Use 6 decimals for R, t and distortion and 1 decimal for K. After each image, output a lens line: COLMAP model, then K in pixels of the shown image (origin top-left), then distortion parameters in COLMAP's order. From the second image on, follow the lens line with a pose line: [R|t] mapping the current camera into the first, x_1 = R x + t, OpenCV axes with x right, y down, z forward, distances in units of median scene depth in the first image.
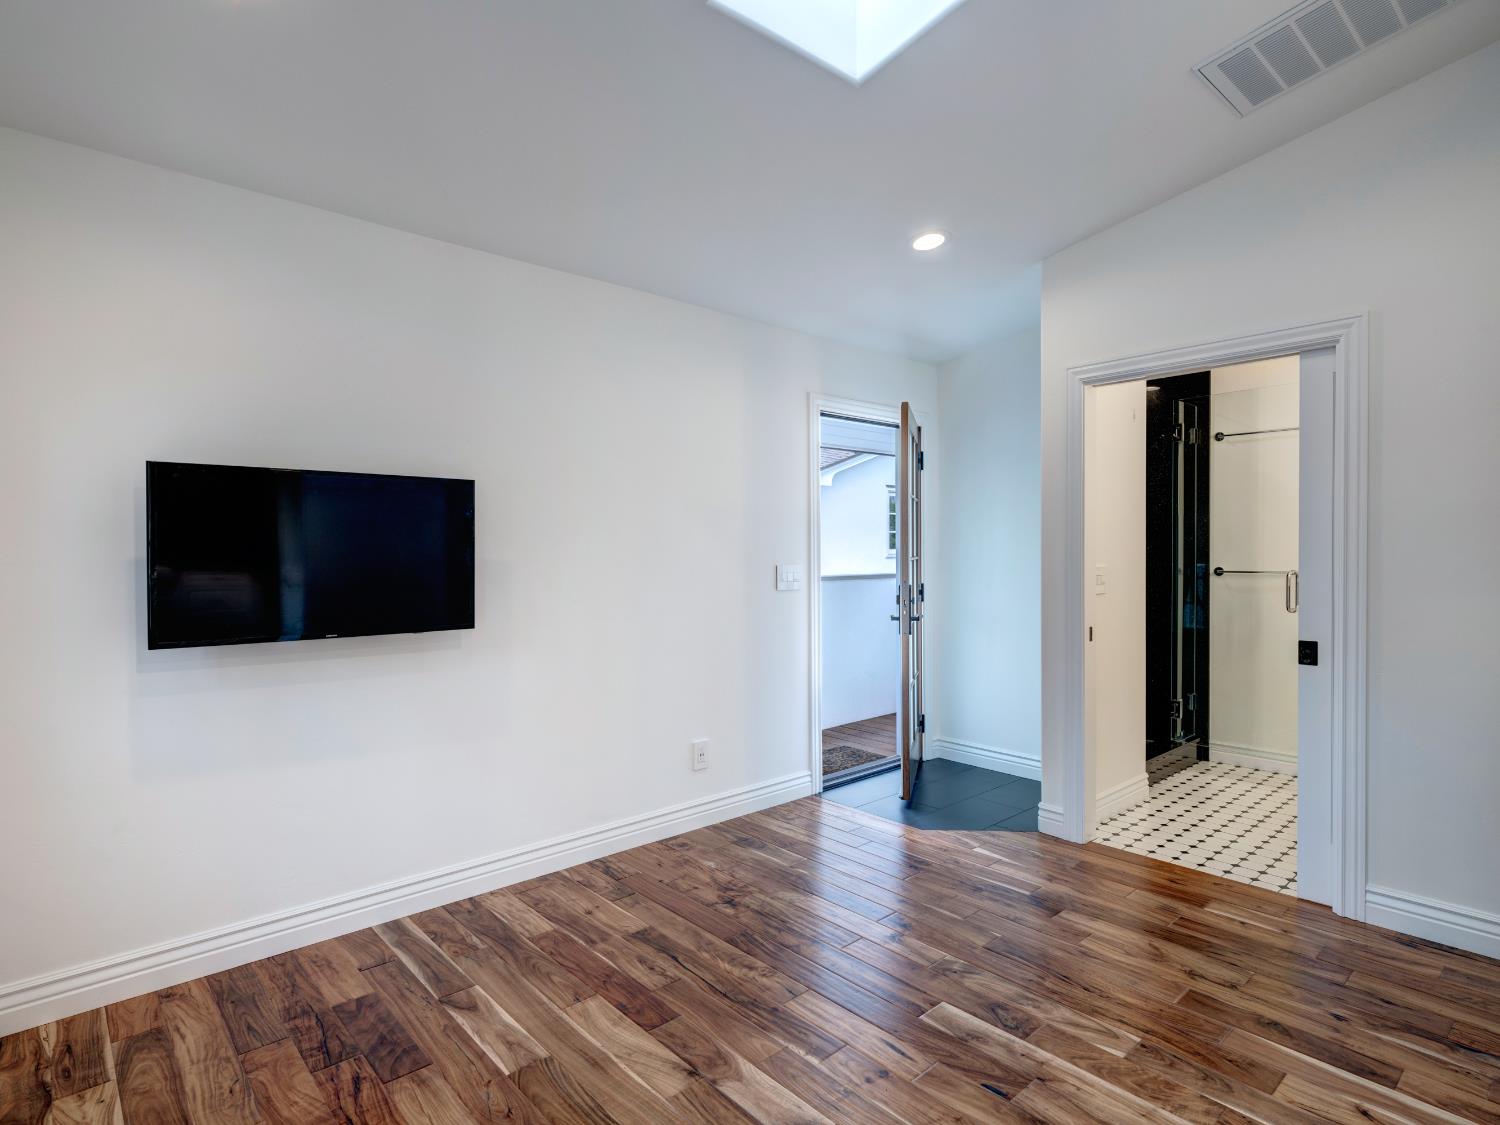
lens RADIAL K [[803.6, 0, 752.0], [0, 803.6, 566.7], [0, 0, 1]] dist [-0.002704, 0.001184]
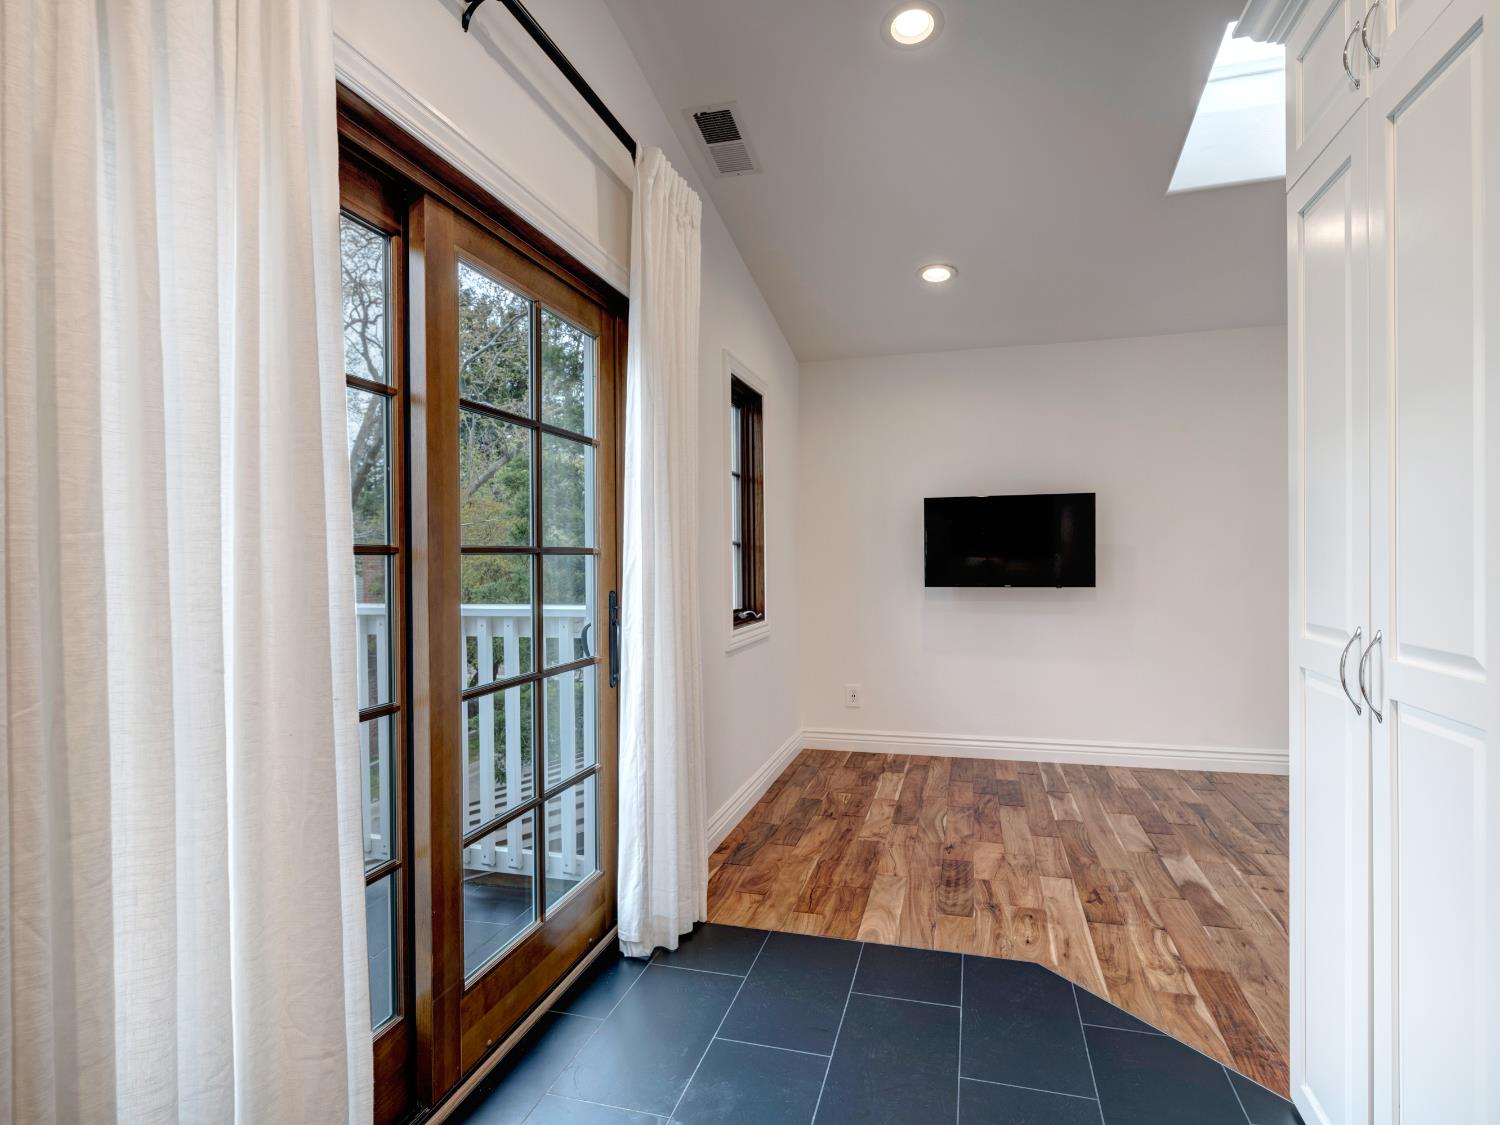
lens RADIAL K [[803.6, 0, 749.4], [0, 803.6, 563.0], [0, 0, 1]] dist [-0.002704, 0.001184]
pose [[0.537625, 0.003554, -0.843176, 0.750622], [-0.006384, 0.999980, 0.000144, 0.040664], [0.843160, 0.005306, 0.537637, -0.507106]]
